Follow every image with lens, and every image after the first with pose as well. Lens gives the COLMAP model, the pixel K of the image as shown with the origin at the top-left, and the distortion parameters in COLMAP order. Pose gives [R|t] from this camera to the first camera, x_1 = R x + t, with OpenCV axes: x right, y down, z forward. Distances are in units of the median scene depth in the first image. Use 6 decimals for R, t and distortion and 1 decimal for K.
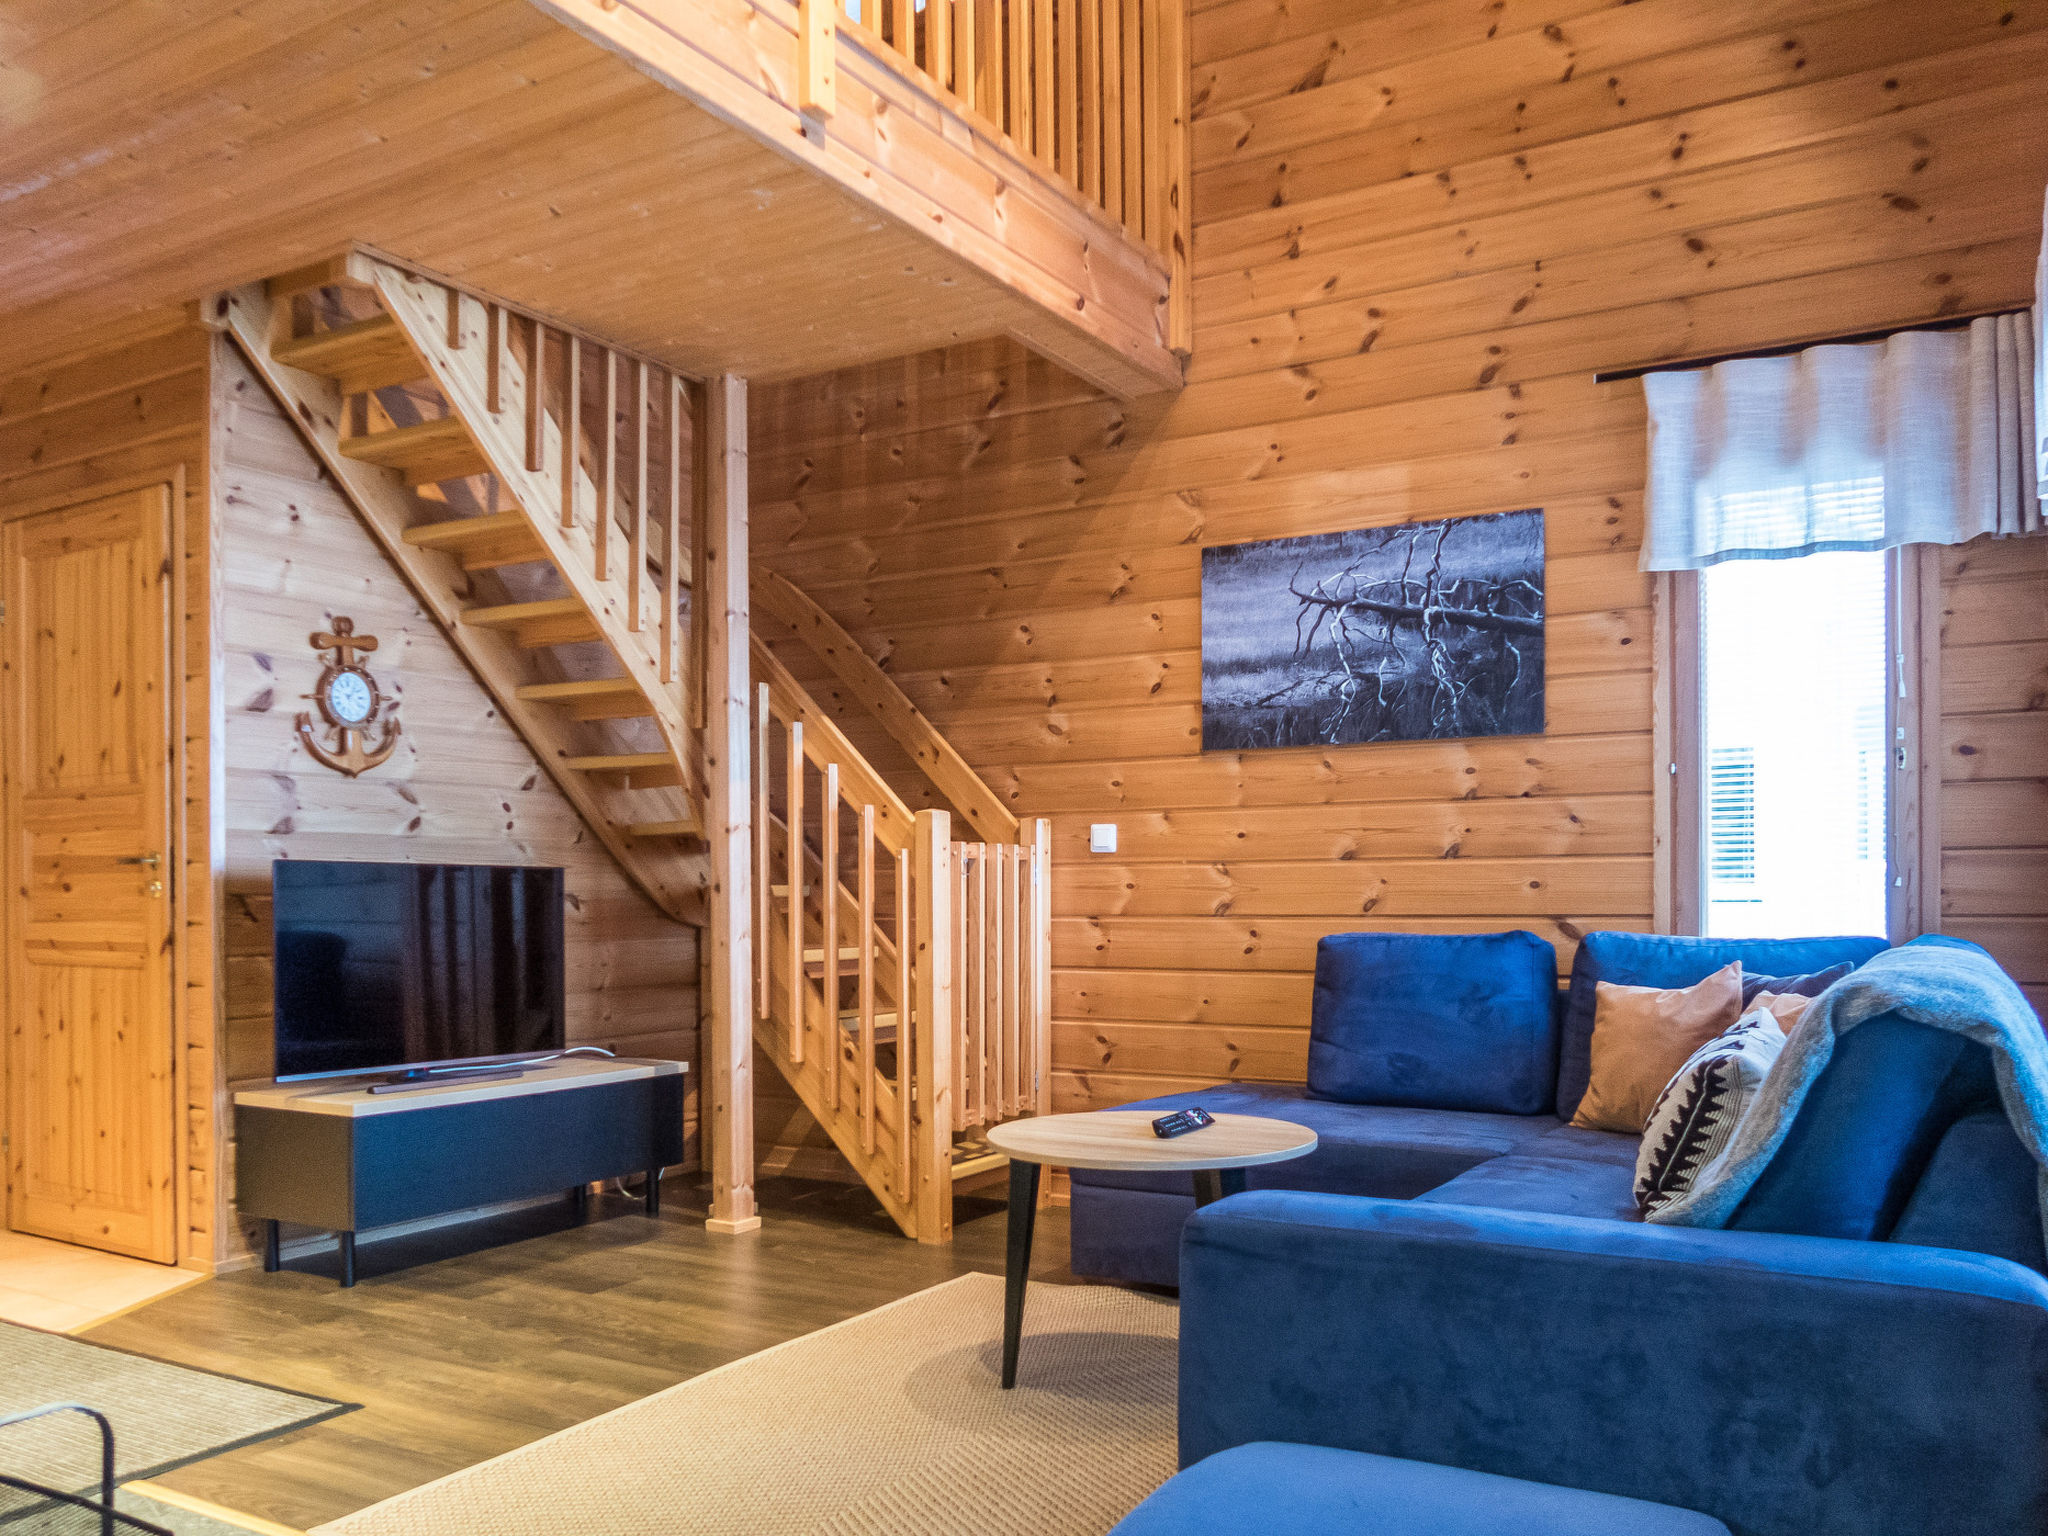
lens RADIAL K [[1634.7, 0, 1018.9], [0, 1634.7, 788.1], [0, 0, 1]] dist [-0.035381, 0.019708]
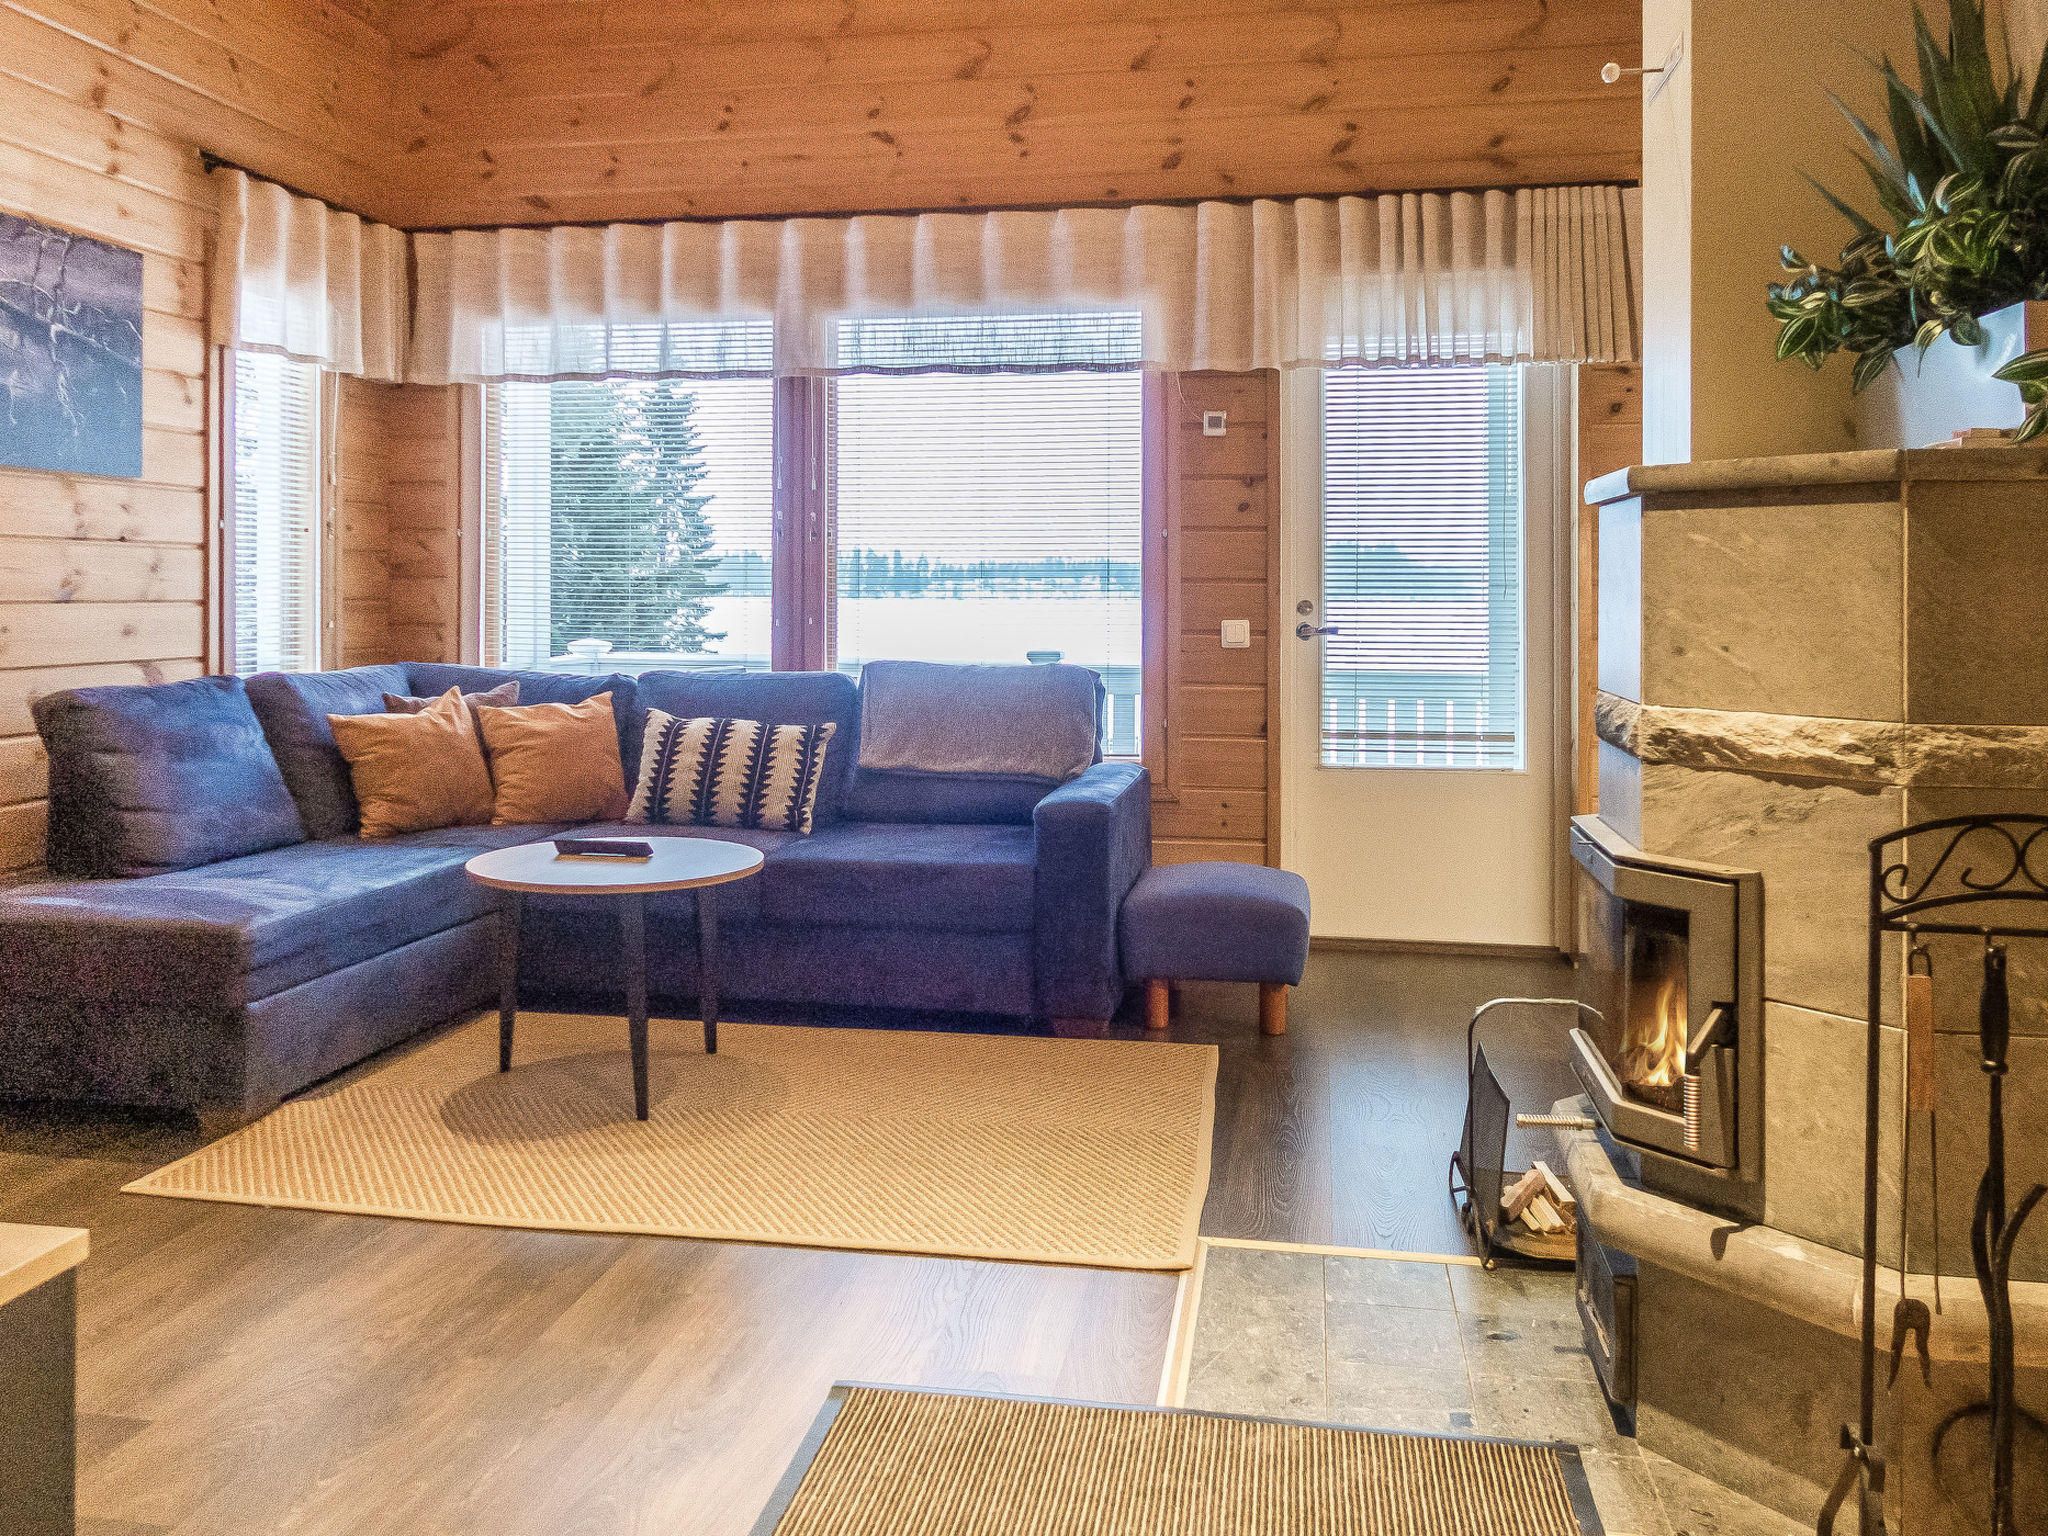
lens RADIAL K [[1634.7, 0, 973.6], [0, 1634.7, 595.5], [0, 0, 1]] dist [-0.035381, 0.019708]
pose [[-0.353642, 0.004684, 0.935369, -0.723462], [-0.052001, 0.998343, -0.024660, 0.032022], [-0.933934, -0.057361, -0.352813, 0.802361]]
